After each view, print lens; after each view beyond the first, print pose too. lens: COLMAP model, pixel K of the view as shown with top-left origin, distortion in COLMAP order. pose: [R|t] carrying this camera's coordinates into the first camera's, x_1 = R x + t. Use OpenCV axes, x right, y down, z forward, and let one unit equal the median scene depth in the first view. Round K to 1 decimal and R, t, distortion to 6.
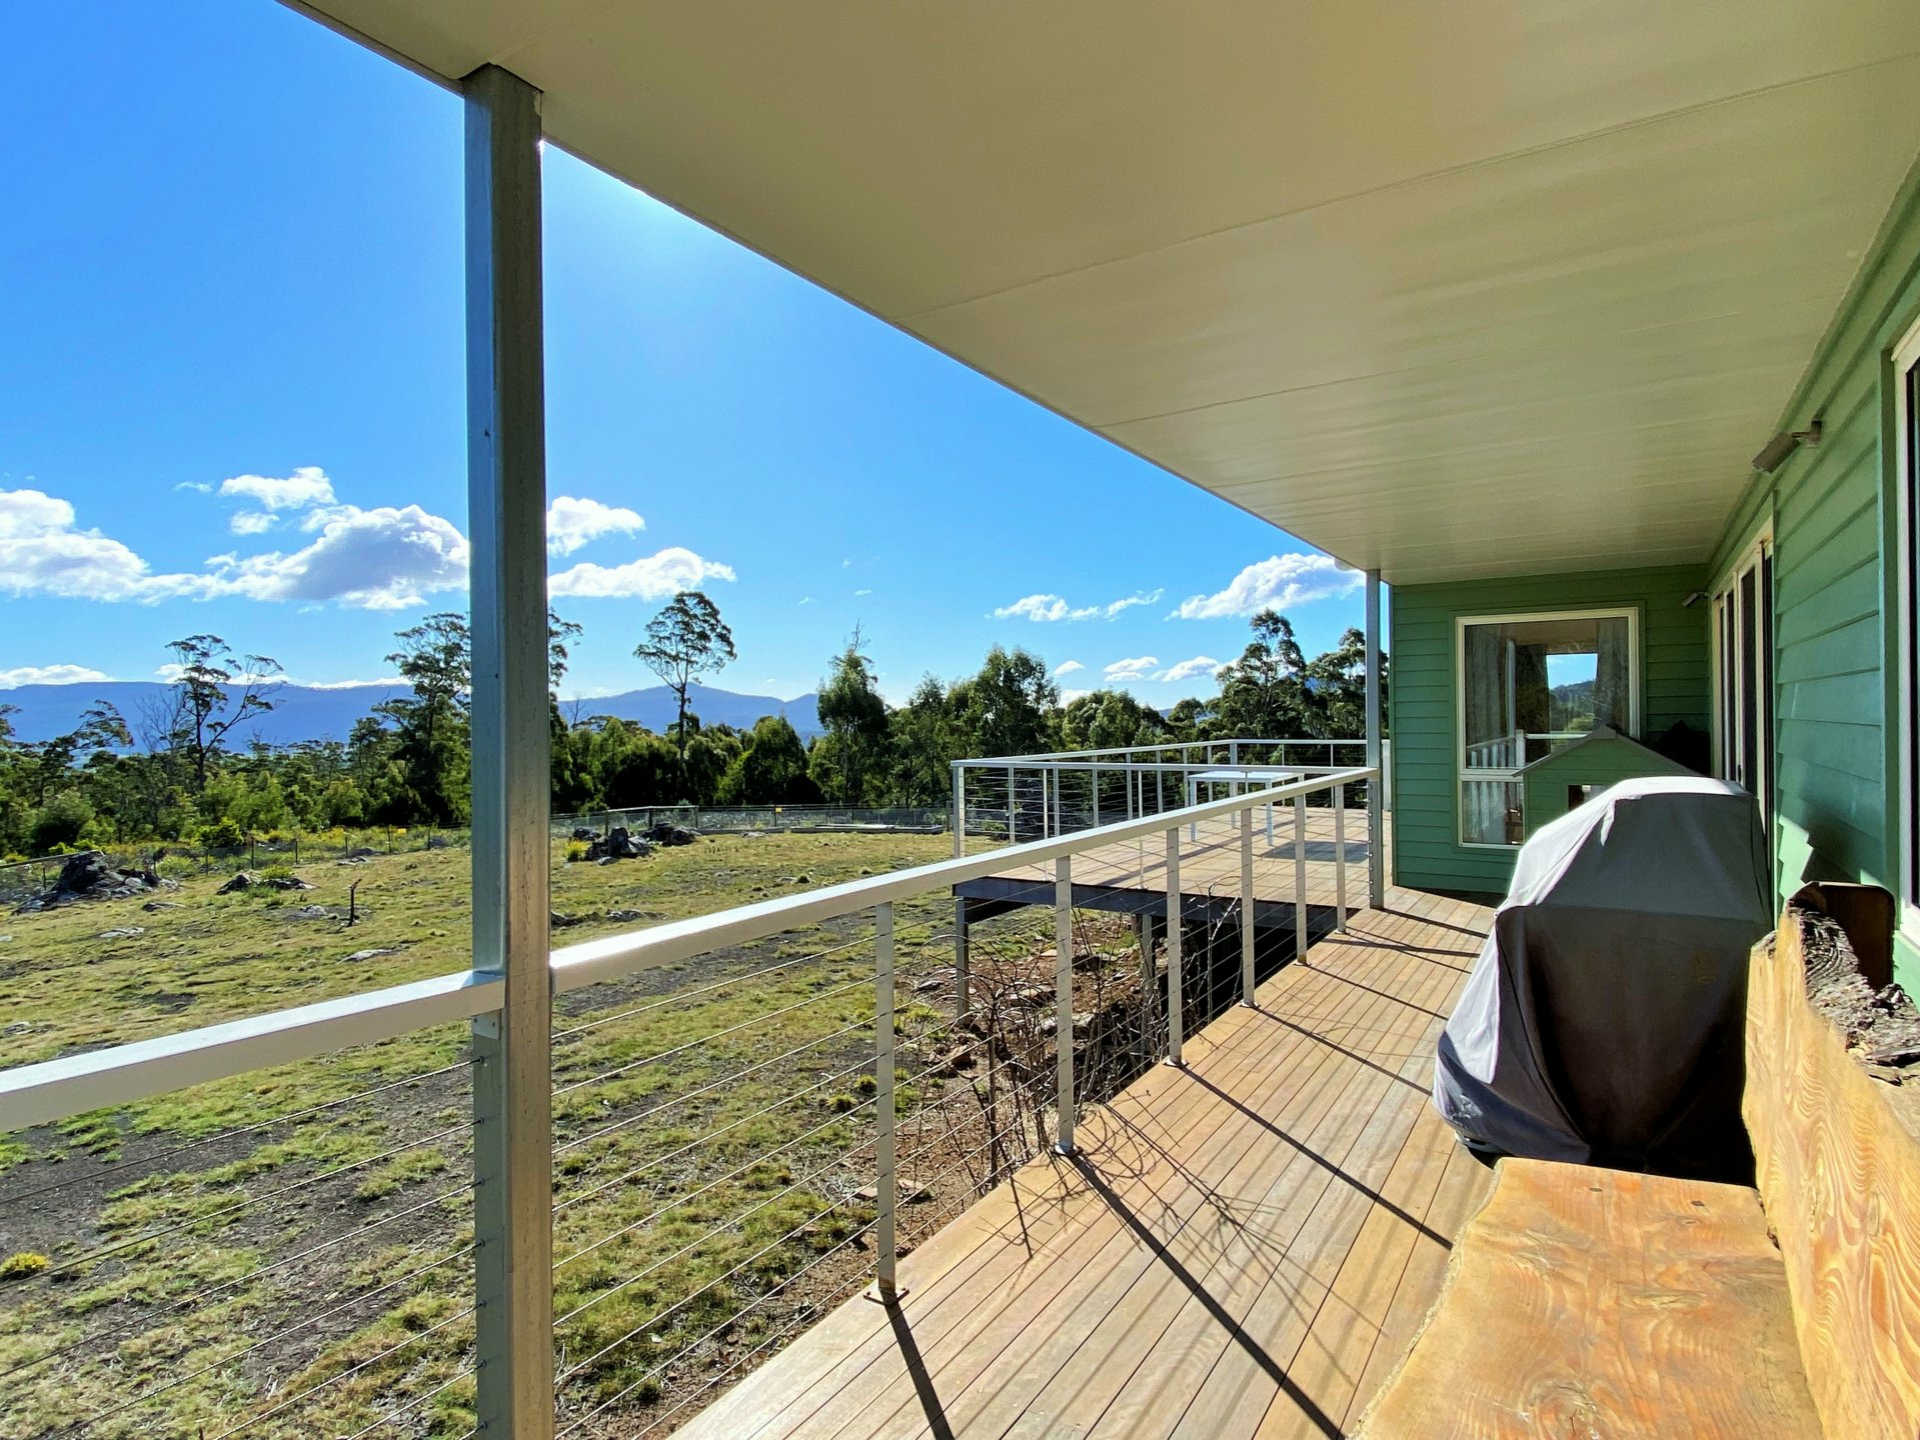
lens RADIAL K [[1072.5, 0, 957.2], [0, 1072.5, 710.9], [0, 0, 1]] dist [0.000623, 0.000050]
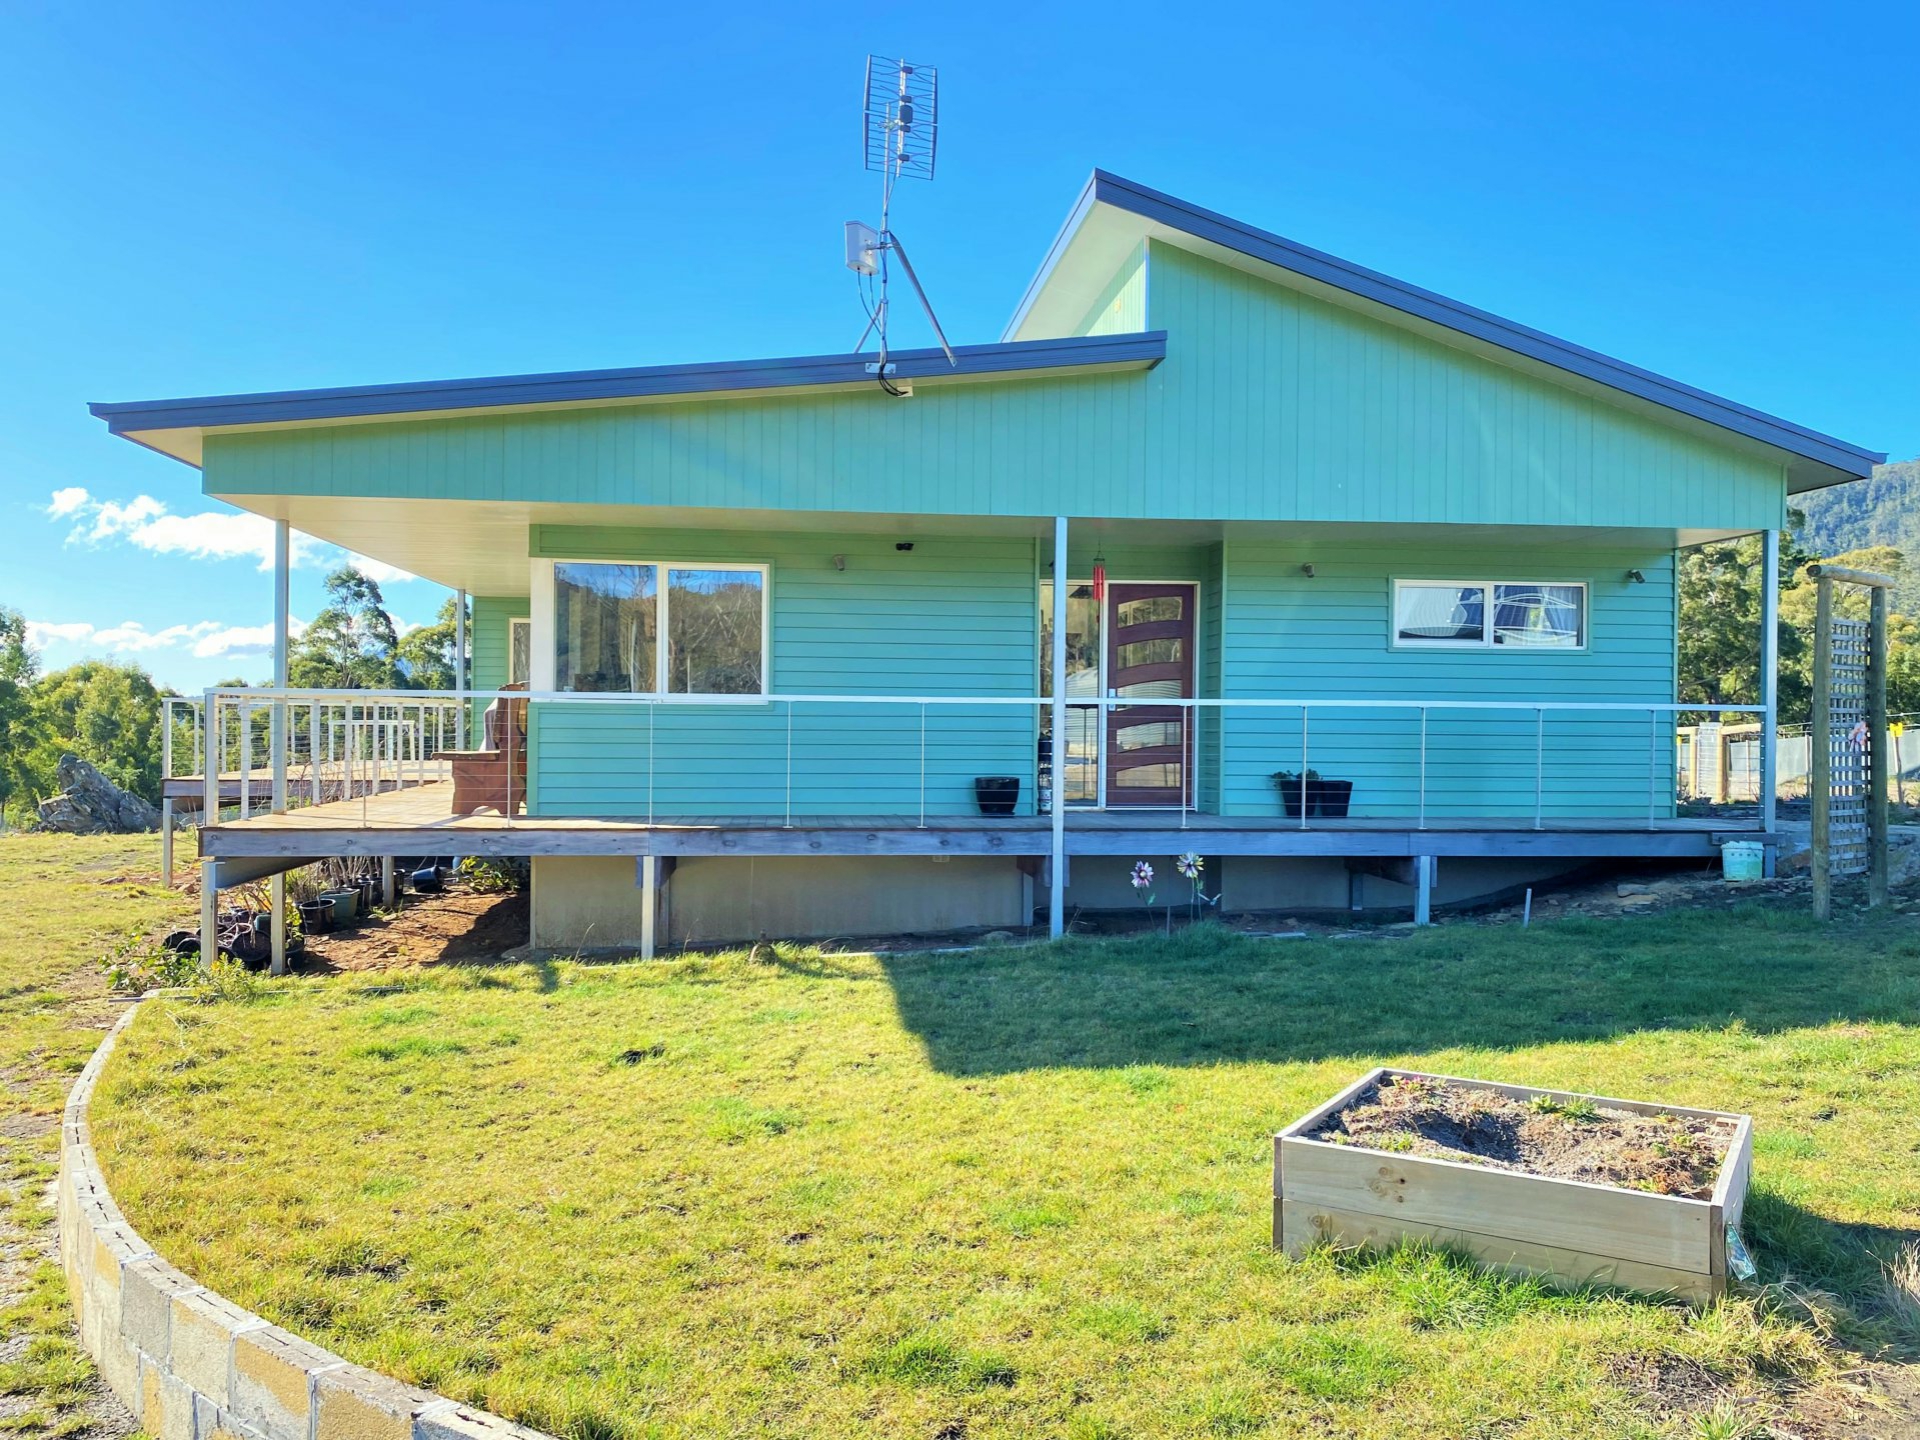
lens RADIAL K [[1529.2, 0, 958.2], [0, 1529.2, 710.3], [0, 0, 1]] dist [-0.005666, 0.001292]
pose [[0.786706, 0.023979, 0.616862, -0.040346], [-0.026193, 0.999642, -0.005455, 0.003233], [-0.616772, -0.011866, 0.787053, -0.133595]]
